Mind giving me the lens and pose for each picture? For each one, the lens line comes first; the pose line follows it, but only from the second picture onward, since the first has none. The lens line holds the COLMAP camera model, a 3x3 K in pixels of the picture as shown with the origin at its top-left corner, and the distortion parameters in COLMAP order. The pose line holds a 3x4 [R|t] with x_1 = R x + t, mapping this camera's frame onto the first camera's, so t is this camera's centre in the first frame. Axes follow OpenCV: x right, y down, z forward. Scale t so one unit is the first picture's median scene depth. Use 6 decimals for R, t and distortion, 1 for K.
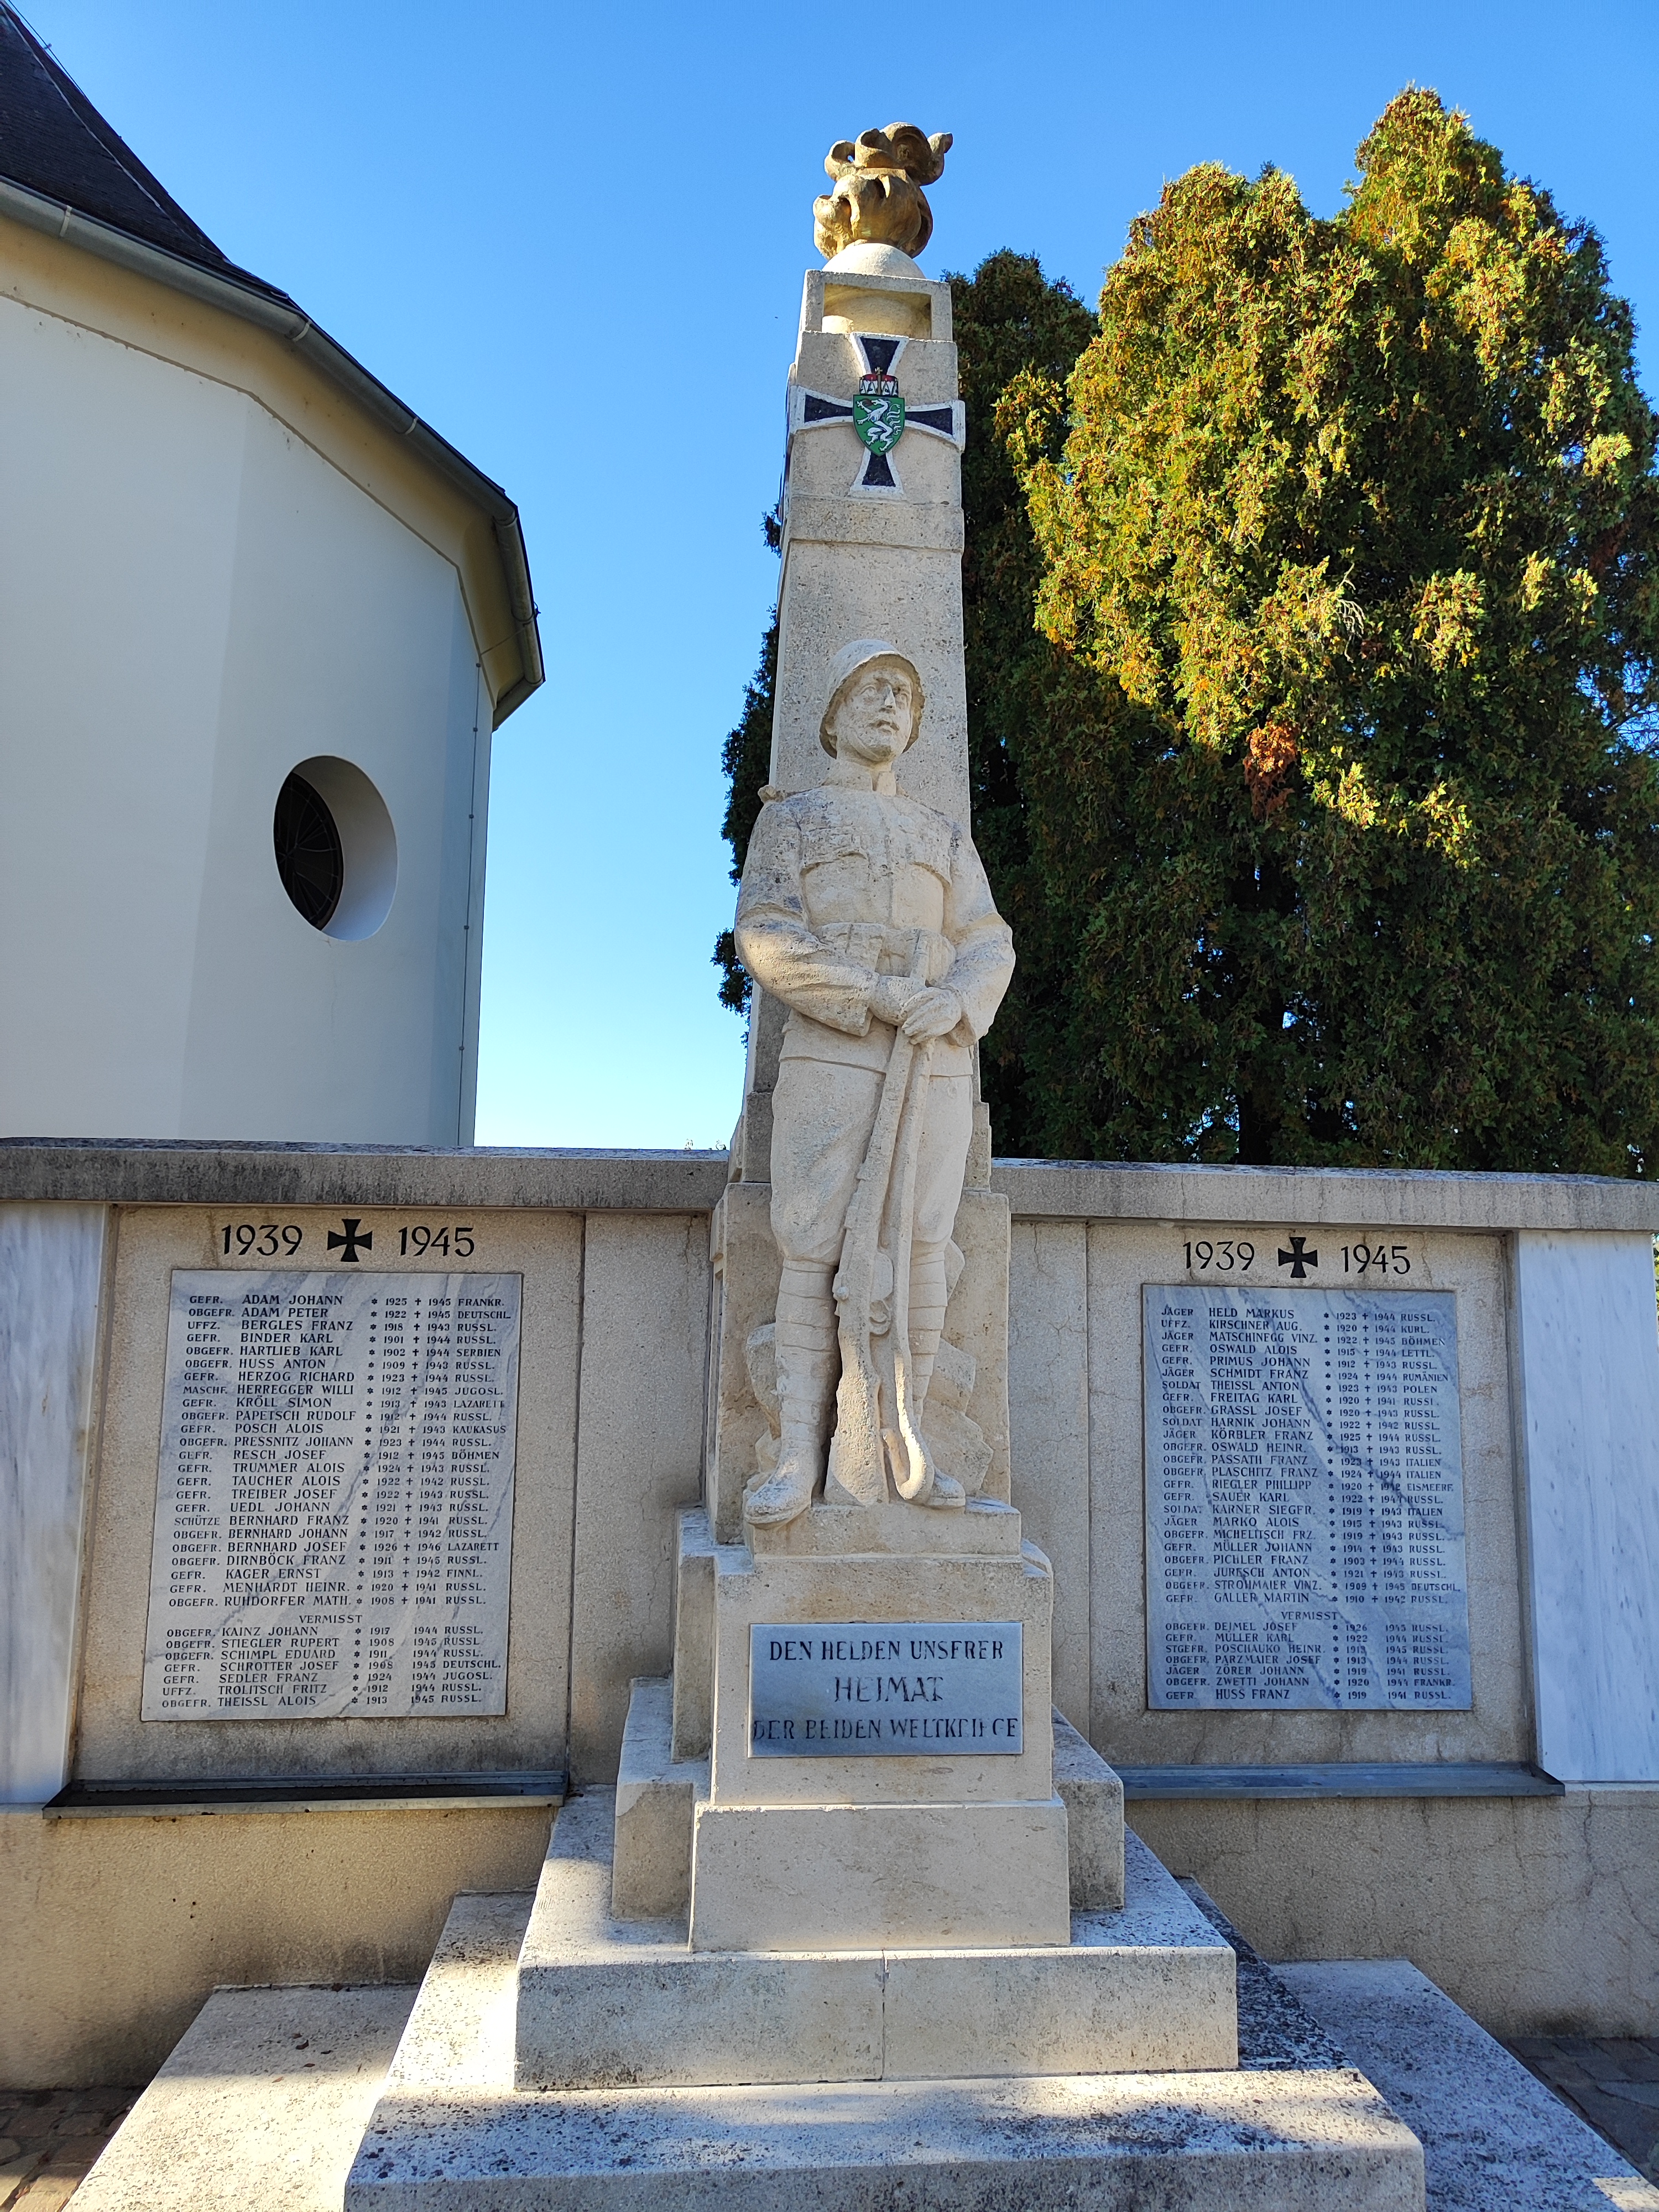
lens RADIAL K [[1464.7, 0, 810.7], [0, 1464.7, 1109.6], [0, 0, 1]] dist [0.007952, -0.001979]
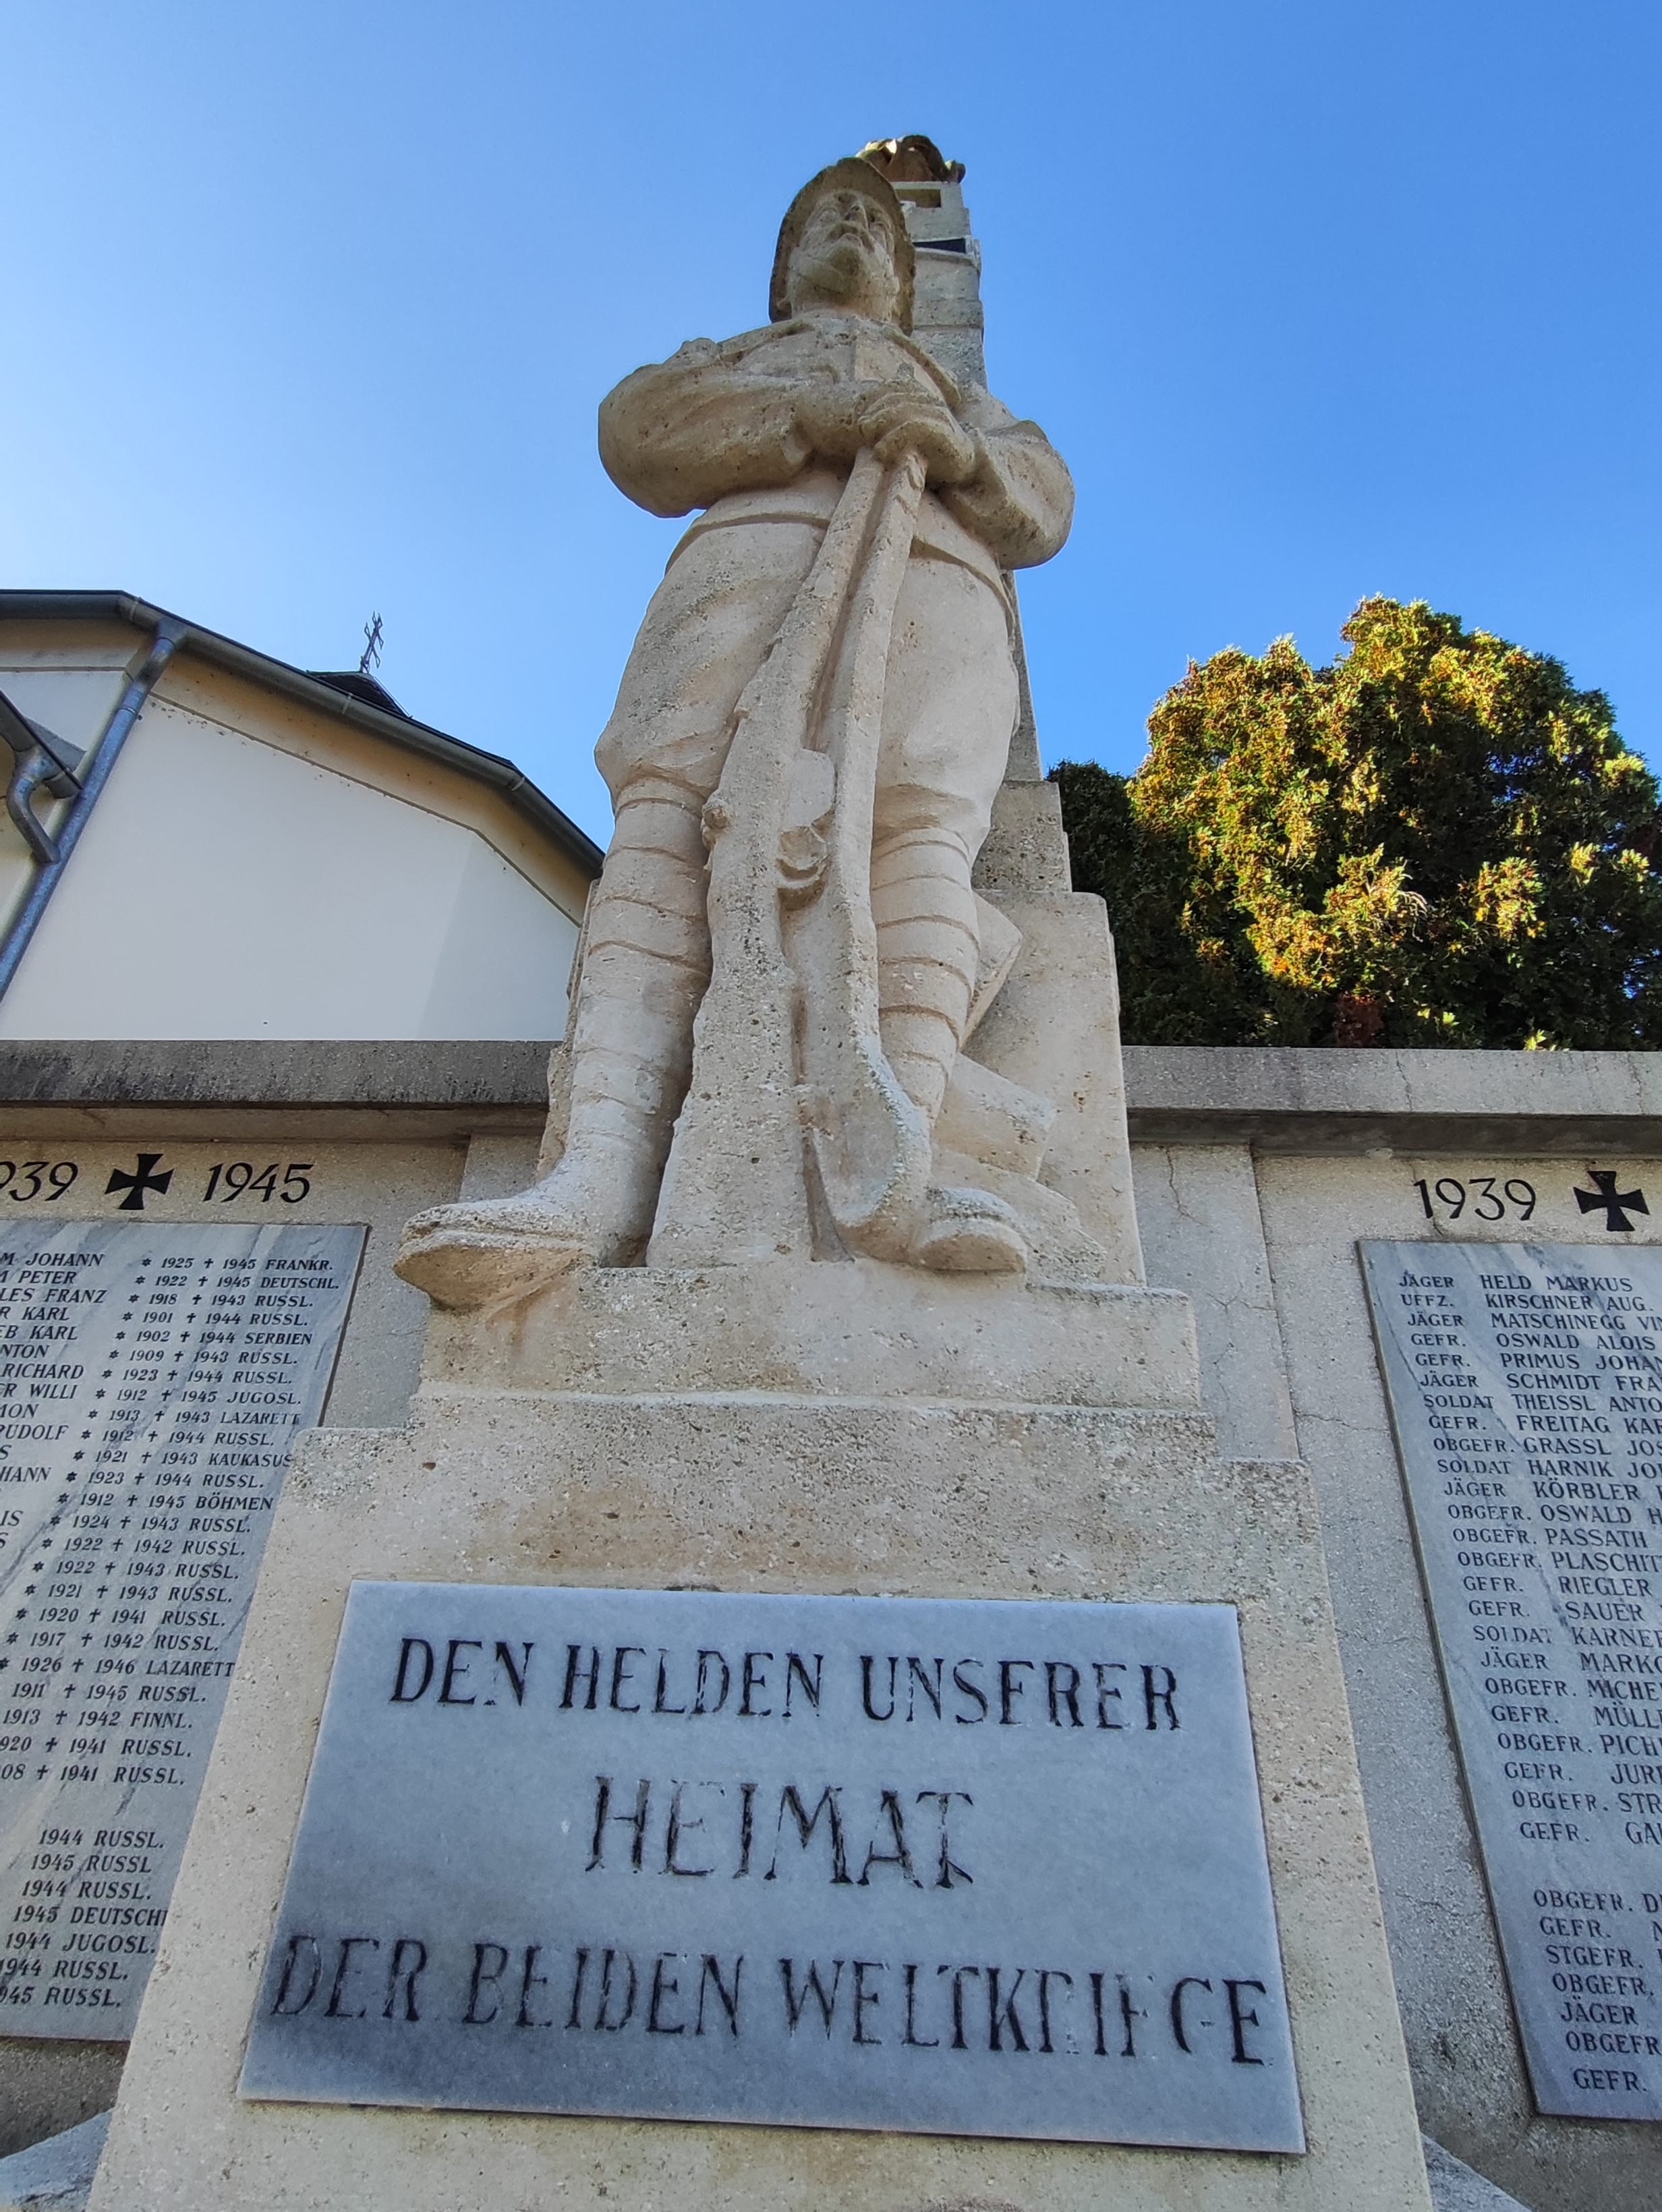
lens RADIAL K [[1132.6, 0, 831.0], [0, 1132.6, 1106.0], [0, 0, 1]] dist [-0.050394, 0.037177]
pose [[0.992617, -0.041955, -0.113799, 0.068467], [-0.003821, 0.926982, -0.375086, 0.253441], [0.121227, 0.372752, 0.919978, 0.549890]]
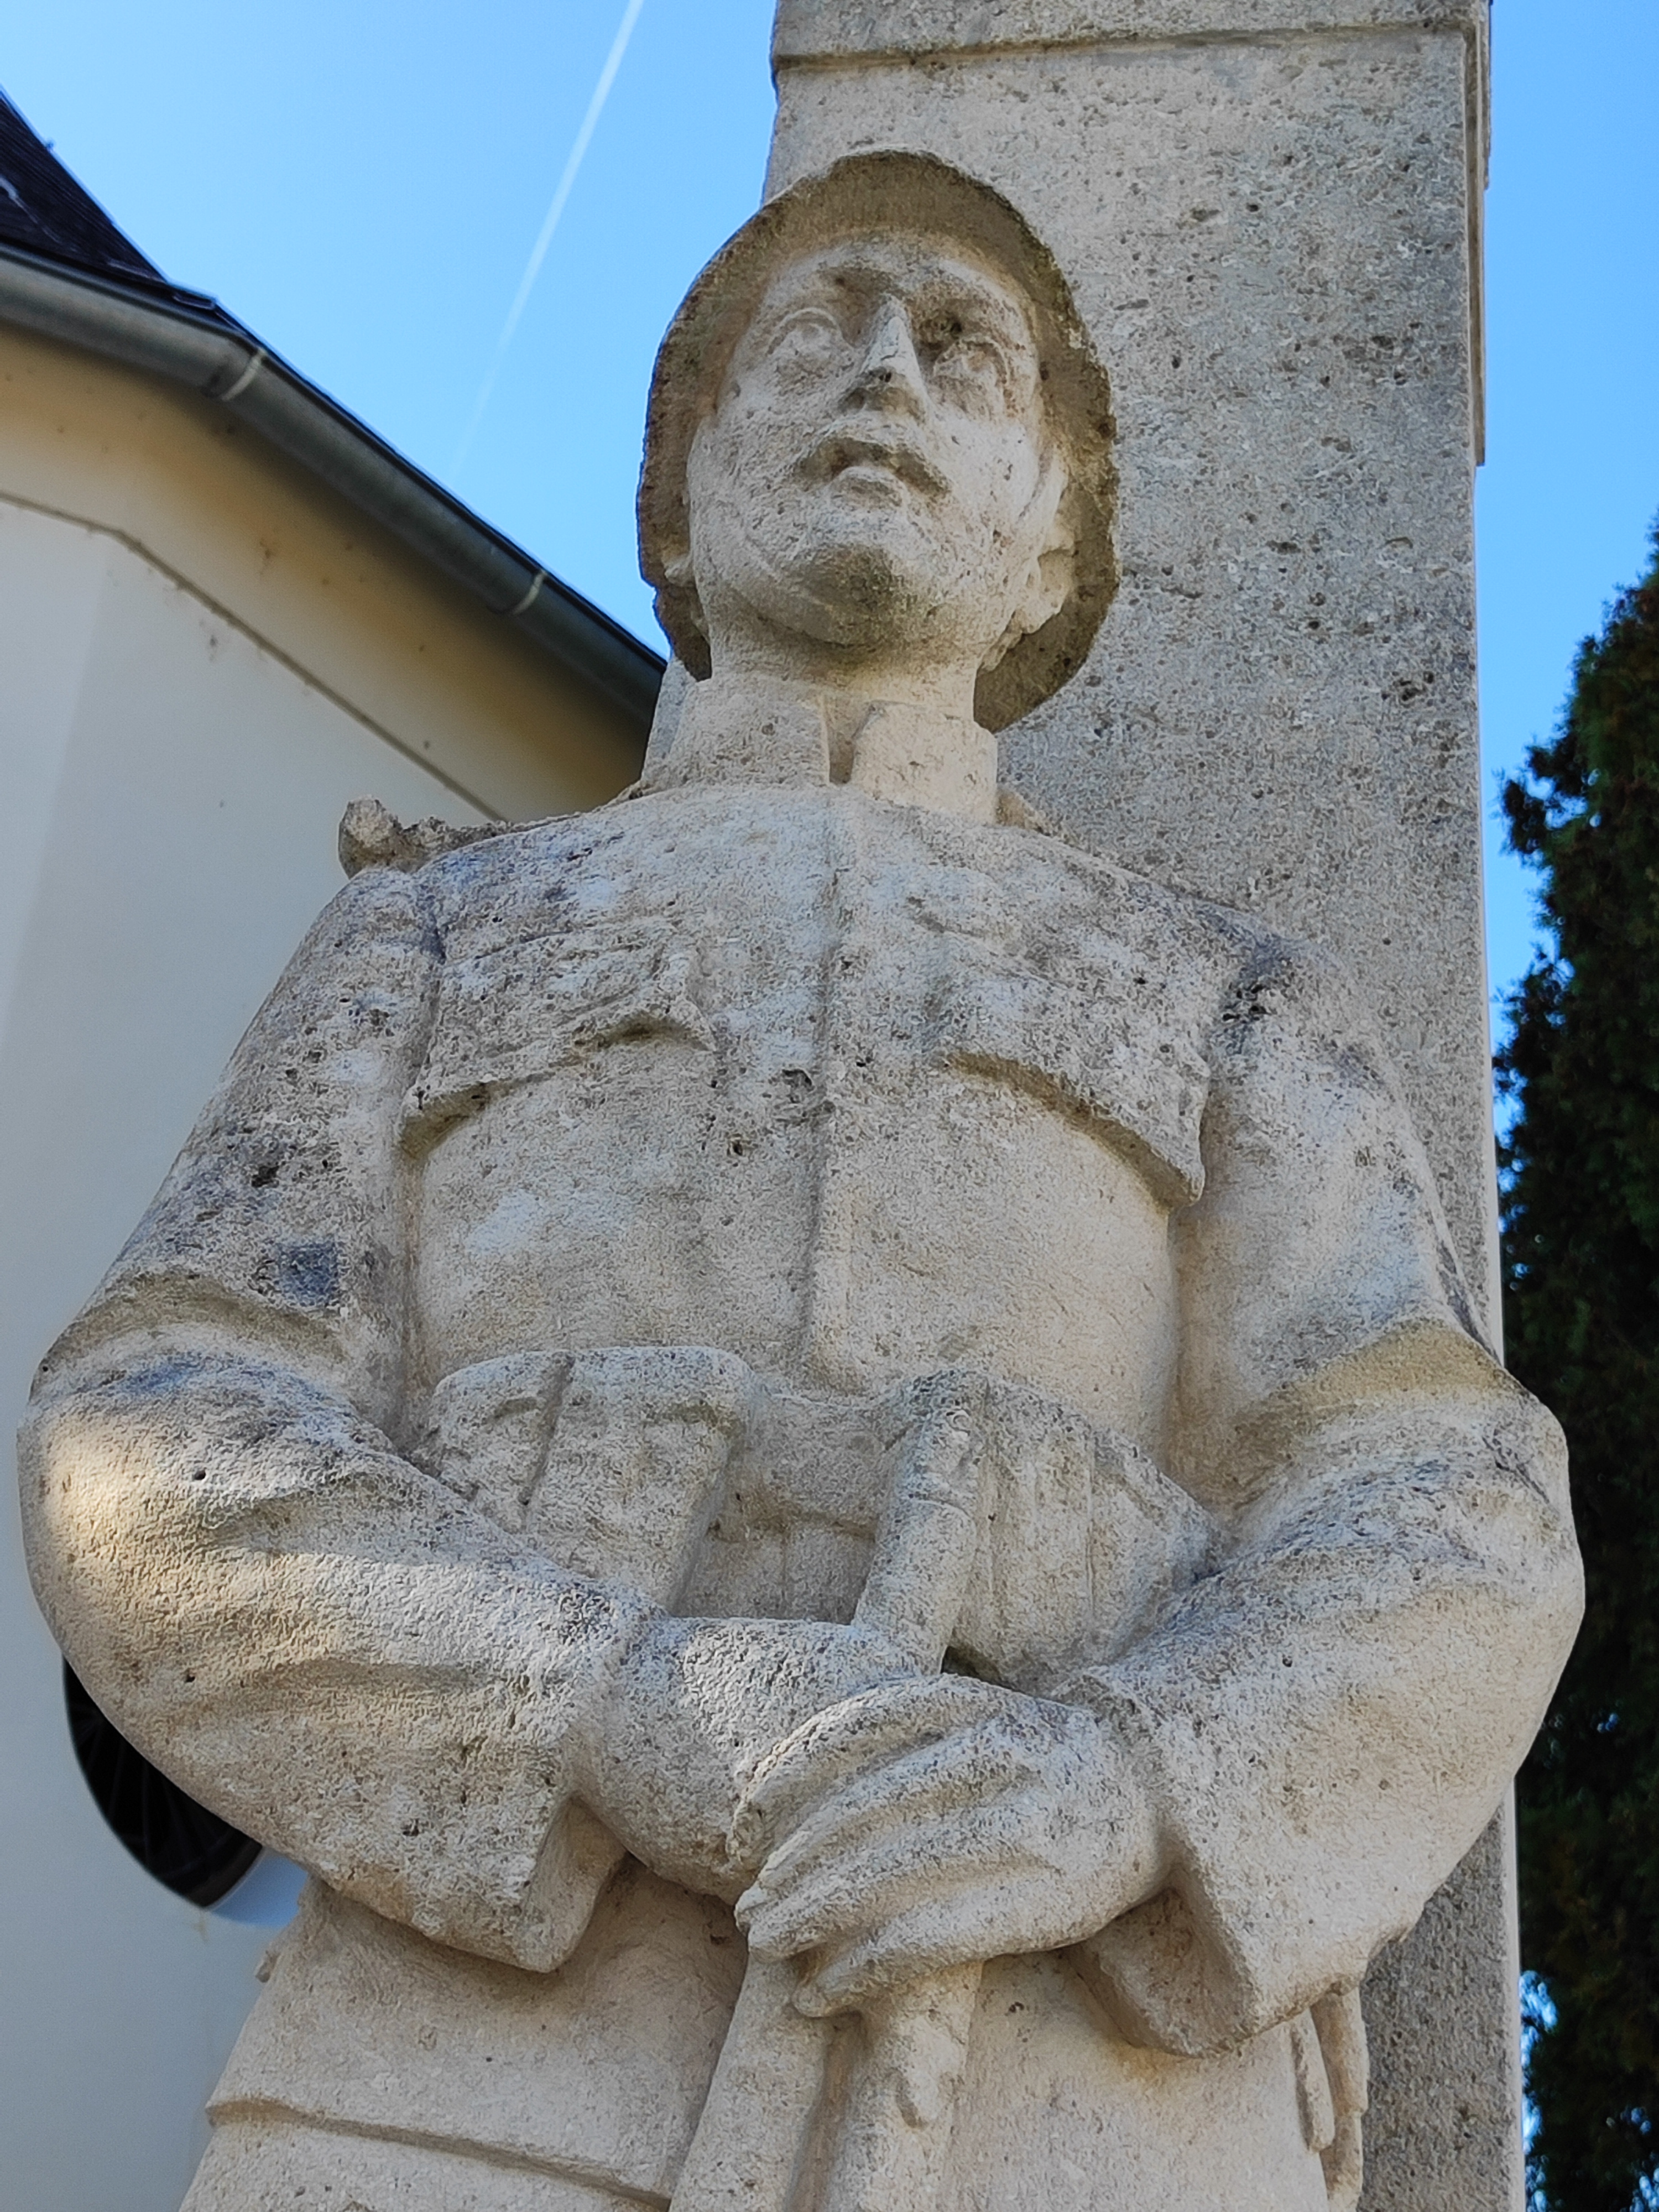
lens RADIAL K [[3722.0, 0, 829.5], [0, 3722.0, 1106.0], [0, 0, 1]] dist [0.064654, 0.067991]
pose [[0.964397, -0.059731, -0.257625, 0.144097], [-0.033182, 0.939130, -0.341955, 0.002598], [0.262369, 0.338329, 0.903712, 0.452170]]
